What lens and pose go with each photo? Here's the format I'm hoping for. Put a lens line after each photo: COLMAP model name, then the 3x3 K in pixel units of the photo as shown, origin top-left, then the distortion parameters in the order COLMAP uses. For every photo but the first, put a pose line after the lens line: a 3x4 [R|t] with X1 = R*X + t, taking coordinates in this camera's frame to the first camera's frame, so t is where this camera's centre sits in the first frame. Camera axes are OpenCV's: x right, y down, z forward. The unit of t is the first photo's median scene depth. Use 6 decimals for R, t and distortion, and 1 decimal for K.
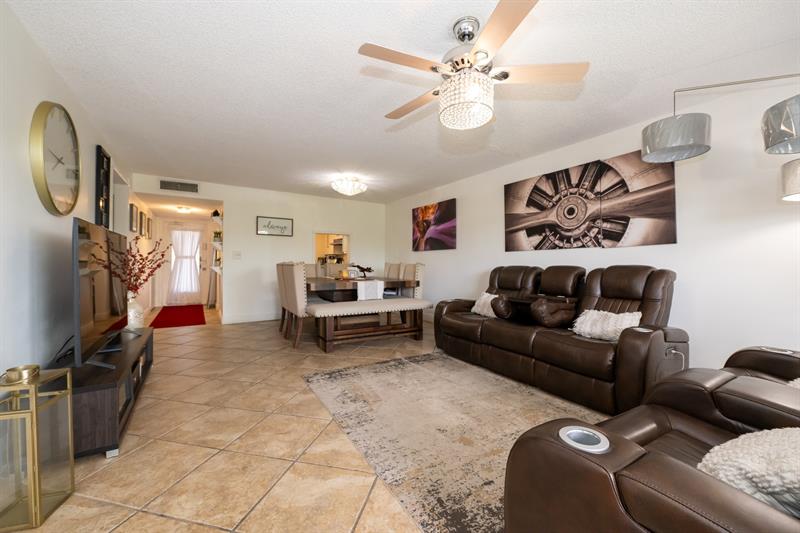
lens RADIAL K [[320.4, 0, 399.1], [0, 320.4, 264.5], [0, 0, 1]] dist [-0.002824, -0.000559]
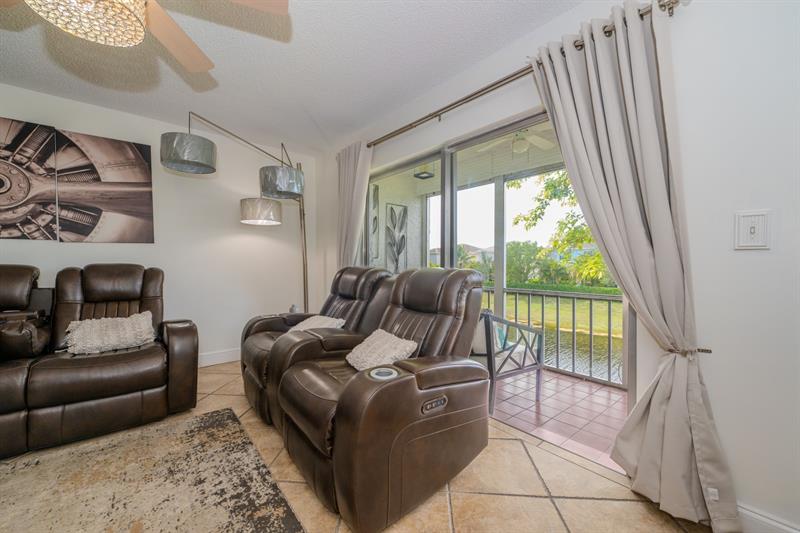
lens RADIAL K [[318.7, 0, 402.2], [0, 318.7, 264.4], [0, 0, 1]] dist [-0.001082, -0.000154]
pose [[-0.143807, -0.008494, 0.989569, -0.243373], [-0.005755, 0.999953, 0.007746, -0.006712], [-0.989589, -0.004581, -0.143849, 0.266566]]
